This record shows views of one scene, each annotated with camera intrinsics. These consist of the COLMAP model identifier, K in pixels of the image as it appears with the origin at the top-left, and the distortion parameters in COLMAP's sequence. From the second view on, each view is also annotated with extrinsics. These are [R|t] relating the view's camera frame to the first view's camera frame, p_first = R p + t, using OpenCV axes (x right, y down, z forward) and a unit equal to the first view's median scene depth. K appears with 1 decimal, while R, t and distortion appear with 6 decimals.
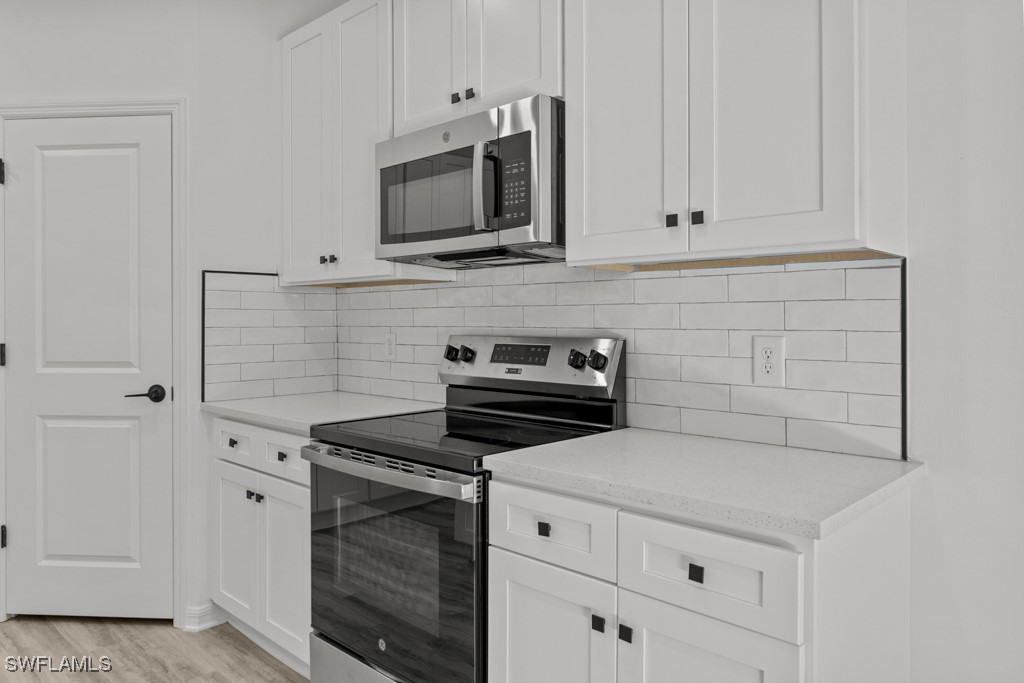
lens RADIAL K [[710.4, 0, 491.2], [0, 710.4, 317.3], [0, 0, 1]] dist [-0.003810, 0.000919]
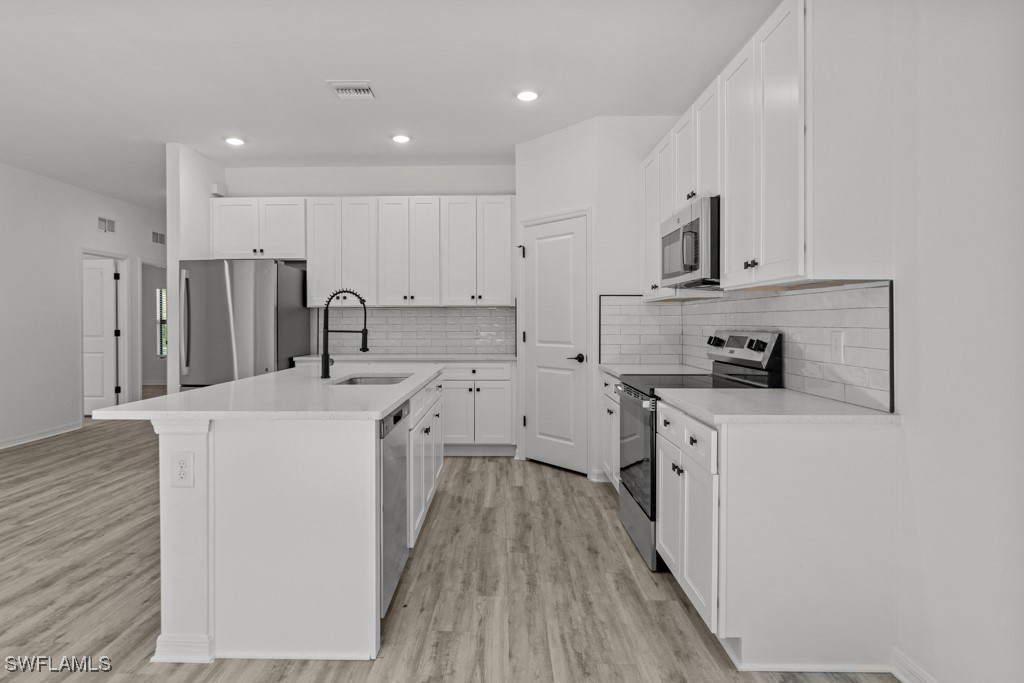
lens RADIAL K [[570.8, 0, 495.5], [0, 570.8, 323.8], [0, 0, 1]] dist [-0.003907, -0.002037]
pose [[0.693425, 0.006046, -0.720503, 0.573265], [-0.002350, 0.999978, 0.006130, 0.003036], [0.720525, -0.002557, 0.693424, -0.305011]]
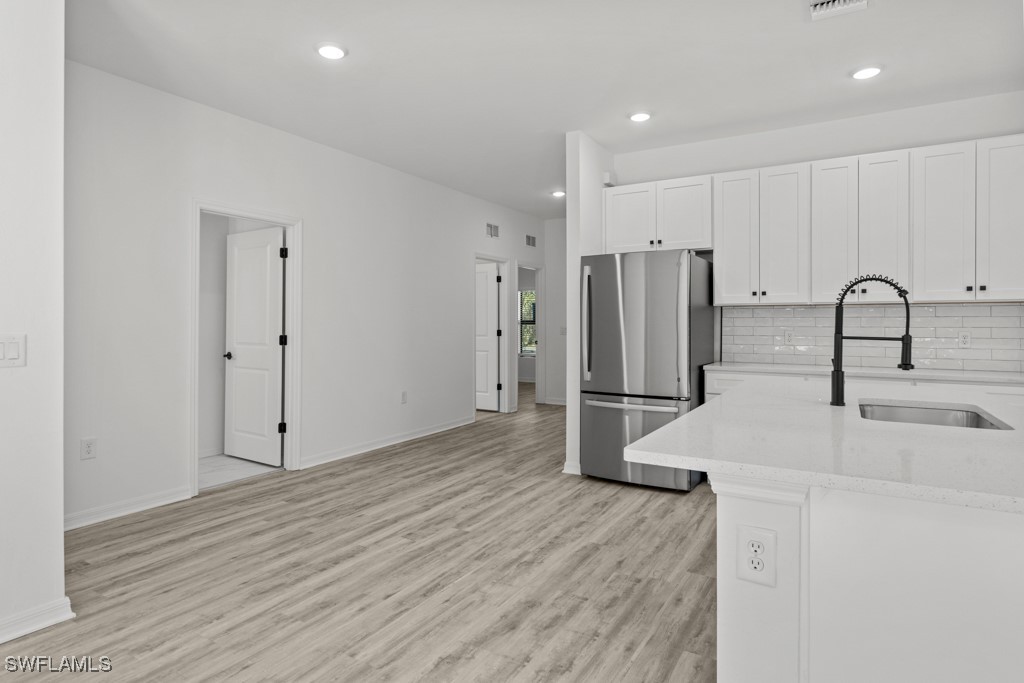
lens RADIAL K [[573.8, 0, 491.6], [0, 573.8, 322.5], [0, 0, 1]] dist [-0.003259, -0.001861]
pose [[0.226380, 0.005368, -0.974024, 0.129764], [-0.004128, 0.999981, 0.004552, 0.003200], [0.974030, 0.002990, 0.226398, -0.418514]]
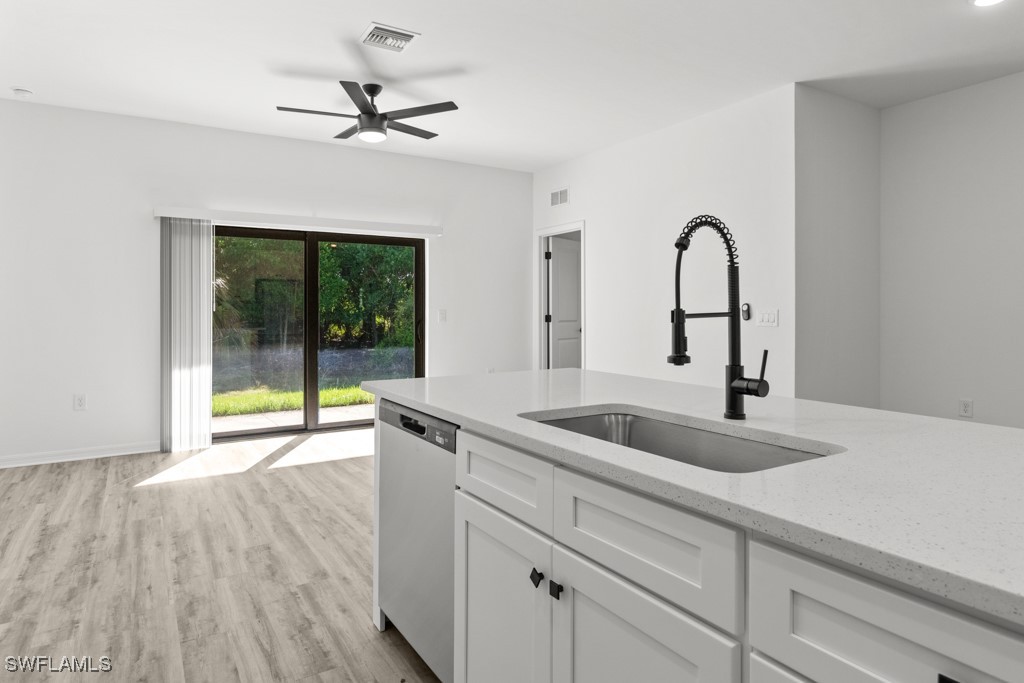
lens RADIAL K [[596.1, 0, 491.1], [0, 596.1, 316.0], [0, 0, 1]] dist [0.003674, -0.004088]
pose [[-0.968930, 0.003482, 0.247309, -0.527316], [0.006350, 0.999922, 0.010798, 0.021604], [-0.247252, 0.012033, -0.968876, 0.955328]]
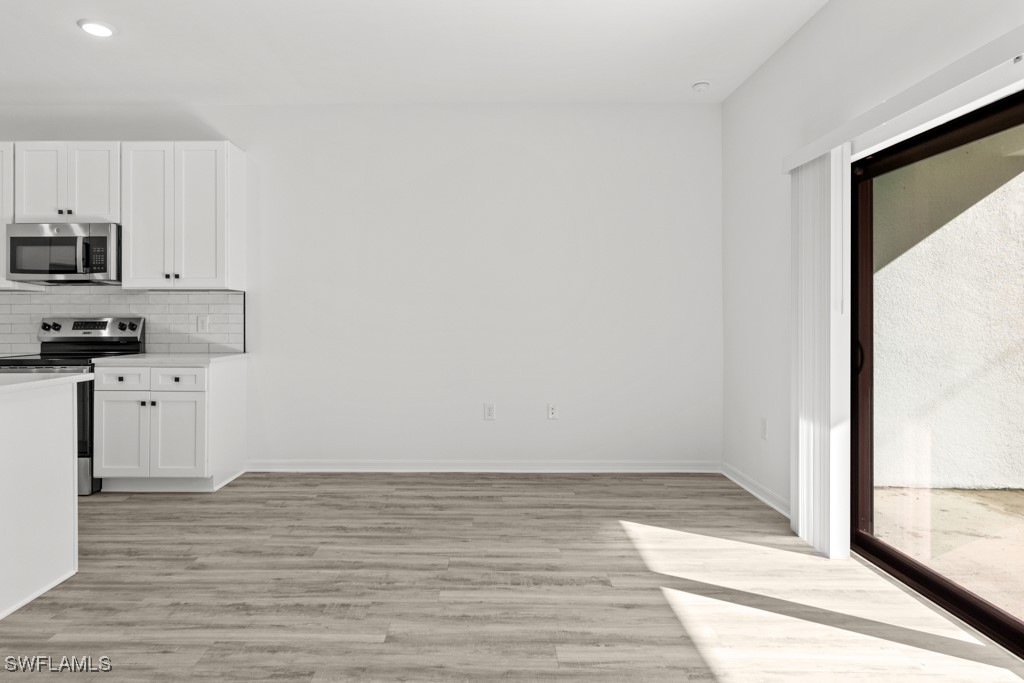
lens RADIAL K [[596.1, 0, 491.1], [0, 596.1, 316.0], [0, 0, 1]] dist [0.003674, -0.004088]
pose [[0.709889, 0.005280, 0.704294, -0.366763], [-0.001614, 0.999981, -0.005870, 0.029079], [-0.704312, 0.003030, 0.709884, -1.168056]]
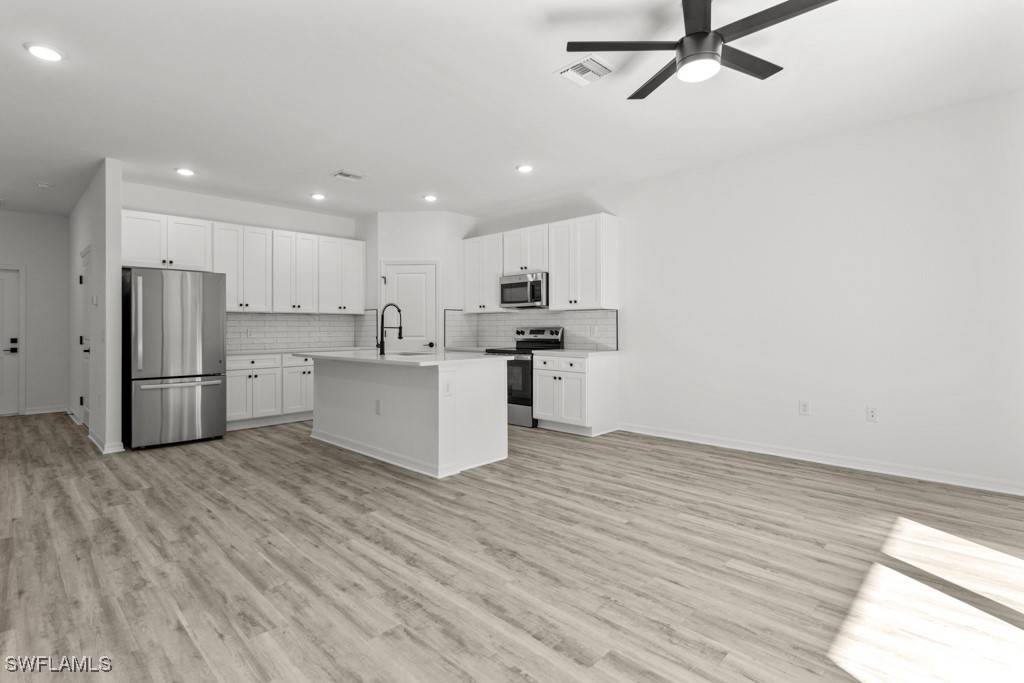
lens RADIAL K [[500.7, 0, 496.7], [0, 500.7, 320.3], [0, 0, 1]] dist [0.002536, -0.000252]
pose [[0.999999, 0.000932, 0.001197, -0.173830], [-0.000912, 0.999862, -0.016590, 0.031745], [-0.001213, 0.016589, 0.999862, -1.643804]]
